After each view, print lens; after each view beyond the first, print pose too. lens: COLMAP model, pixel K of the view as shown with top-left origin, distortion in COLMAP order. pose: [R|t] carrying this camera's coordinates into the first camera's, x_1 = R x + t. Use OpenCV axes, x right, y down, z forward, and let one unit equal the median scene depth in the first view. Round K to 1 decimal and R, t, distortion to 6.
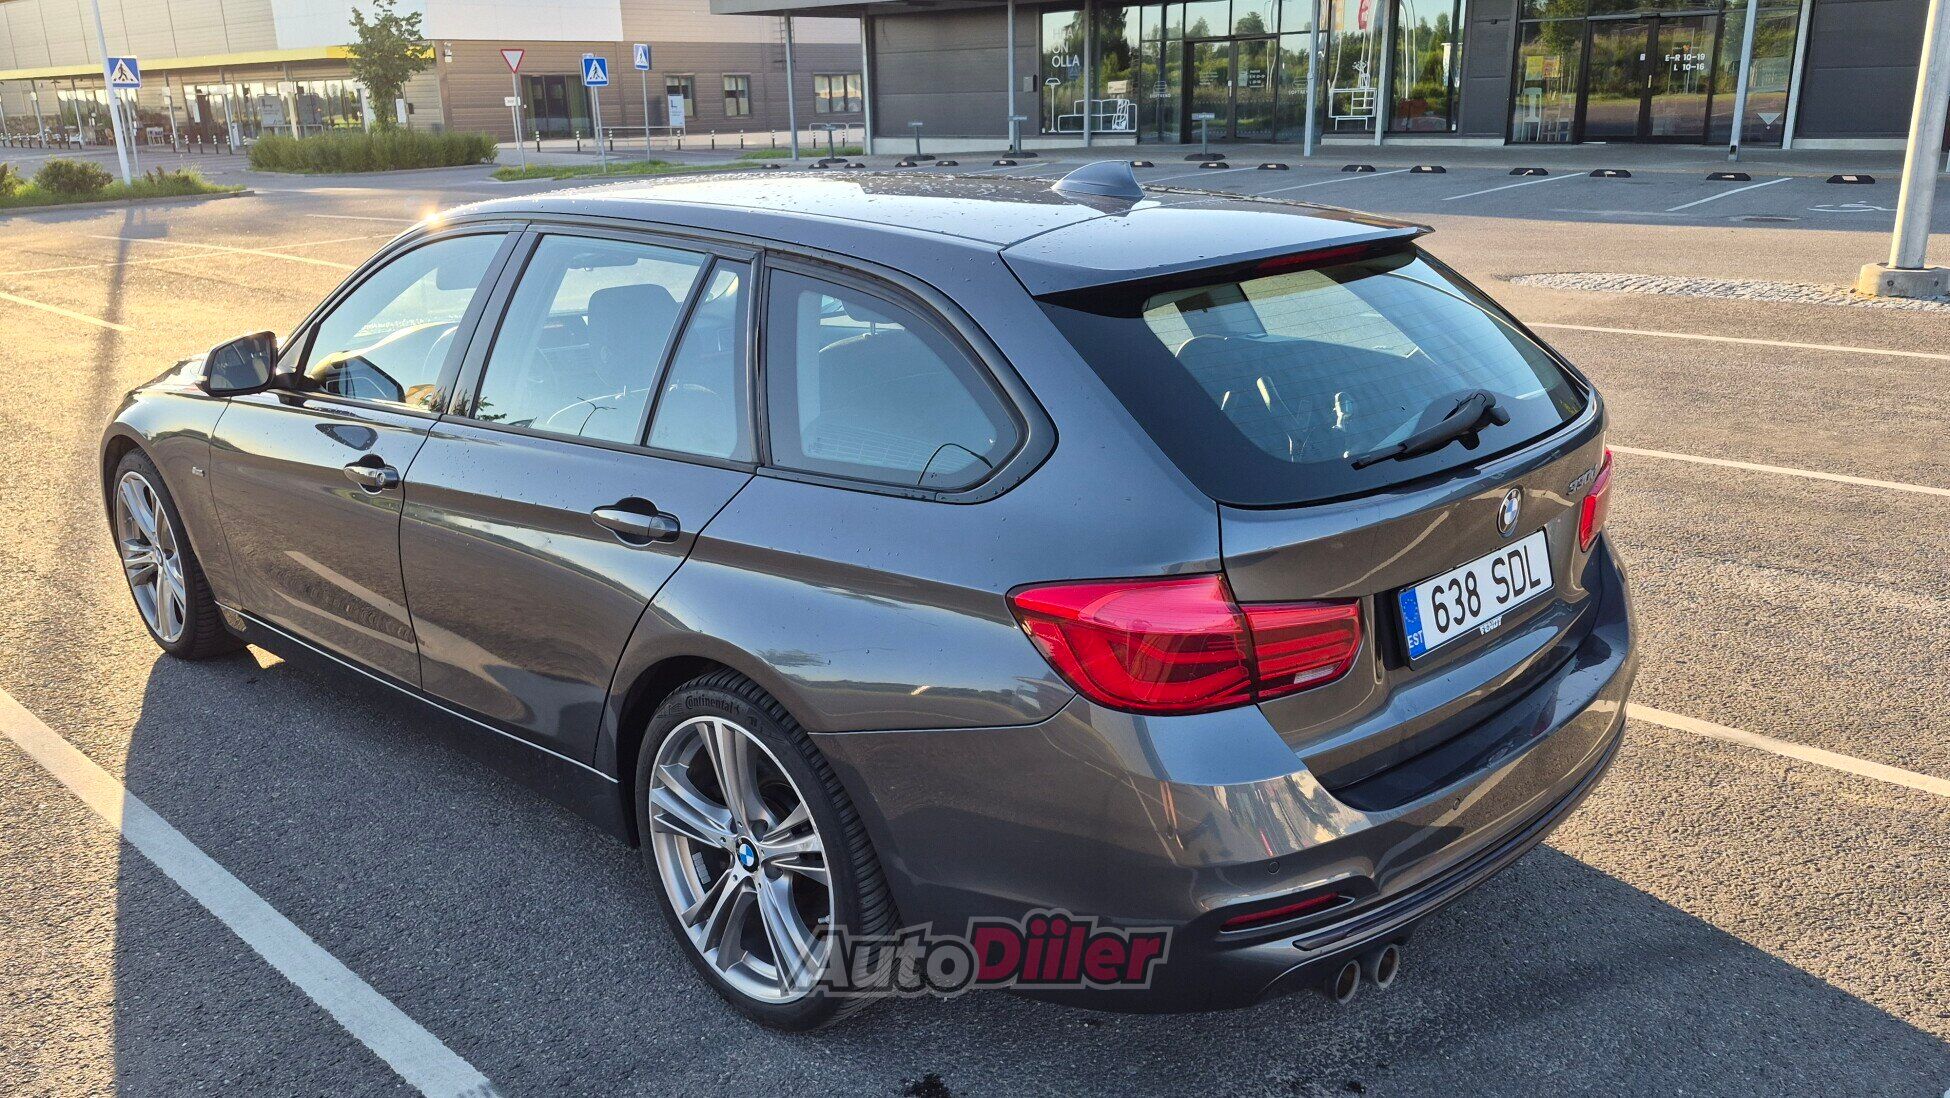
lens RADIAL K [[1499.3, 0, 946.4], [0, 1499.3, 550.7], [0, 0, 1]] dist [0.085679, -0.106456]
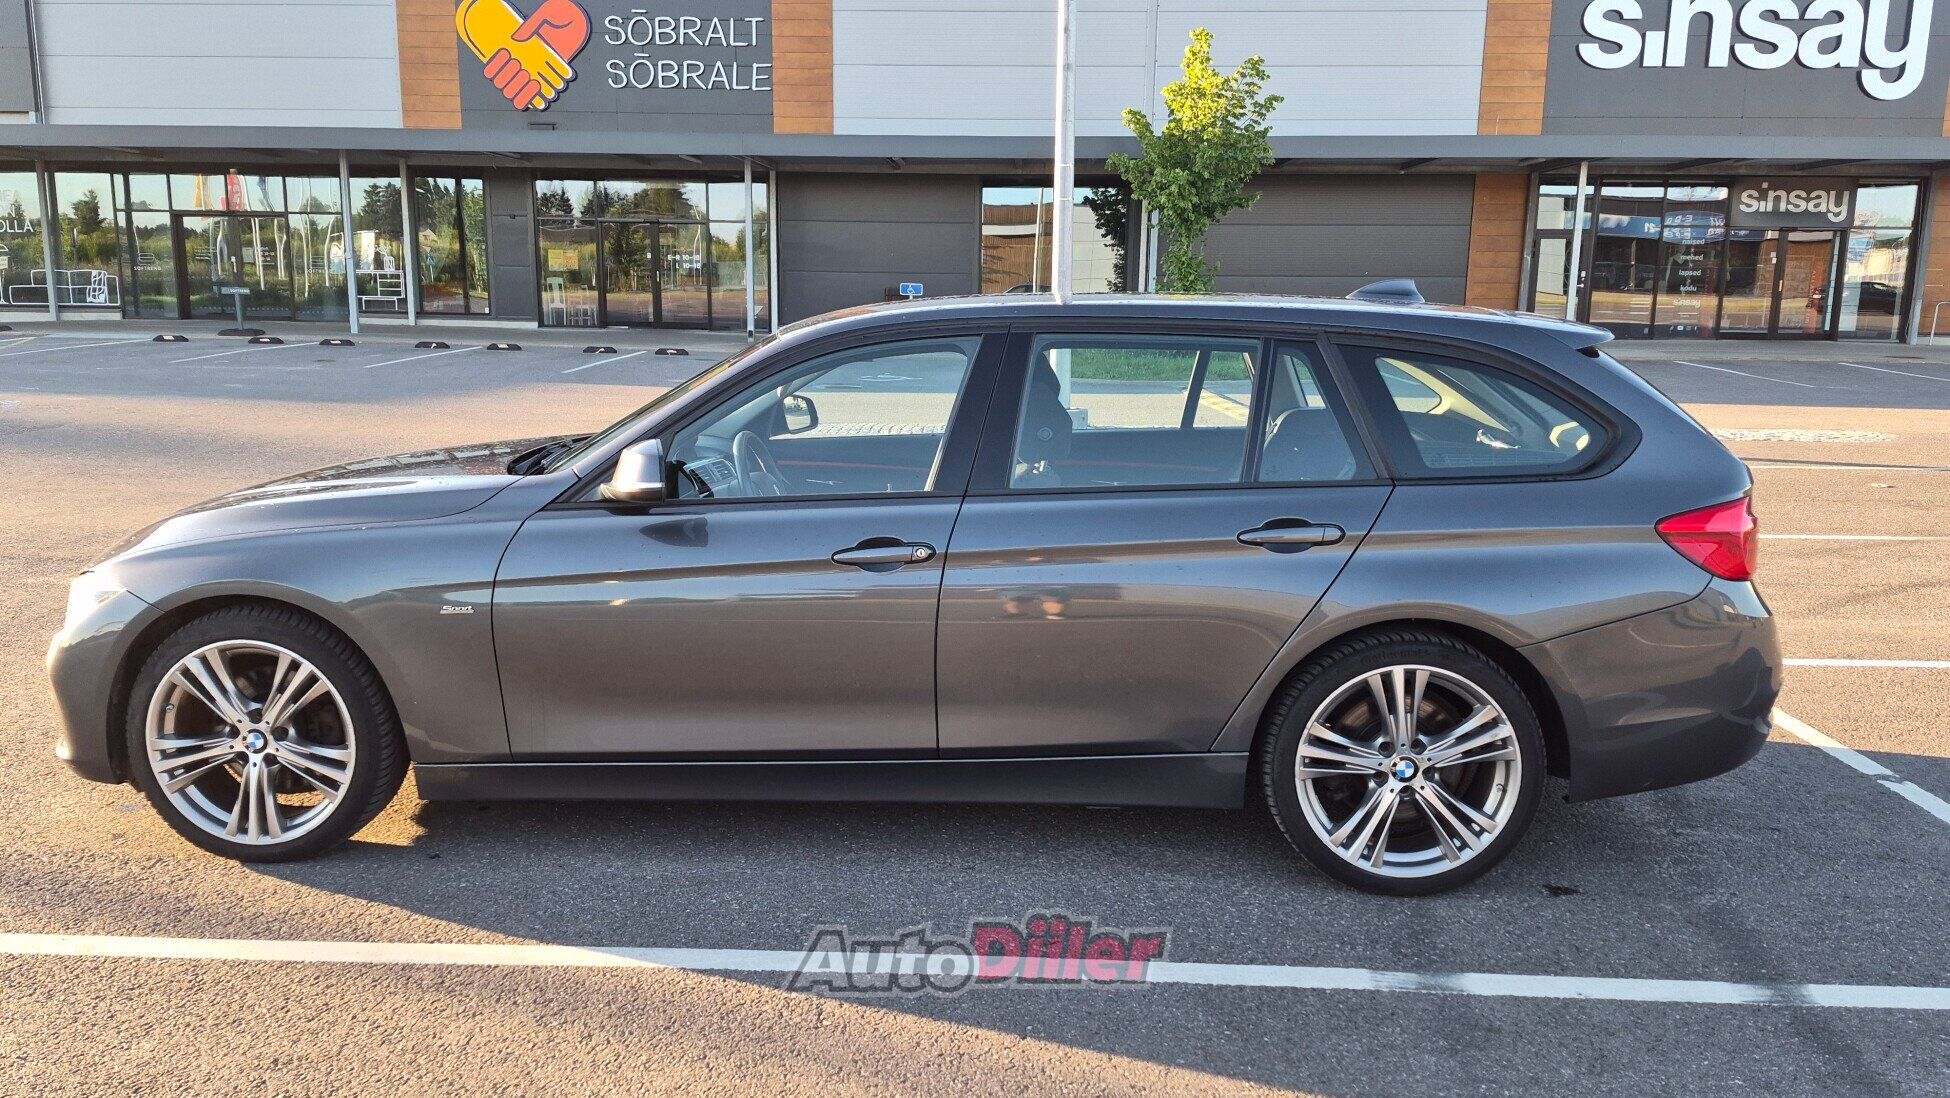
lens RADIAL K [[1499.3, 0, 946.4], [0, 1499.3, 550.7], [0, 0, 1]] dist [0.085679, -0.106456]
pose [[0.748975, -0.085598, 0.657046, -0.148124], [0.164222, 0.984662, -0.058920, 0.002468], [-0.641925, 0.152031, 0.751545, 0.024529]]
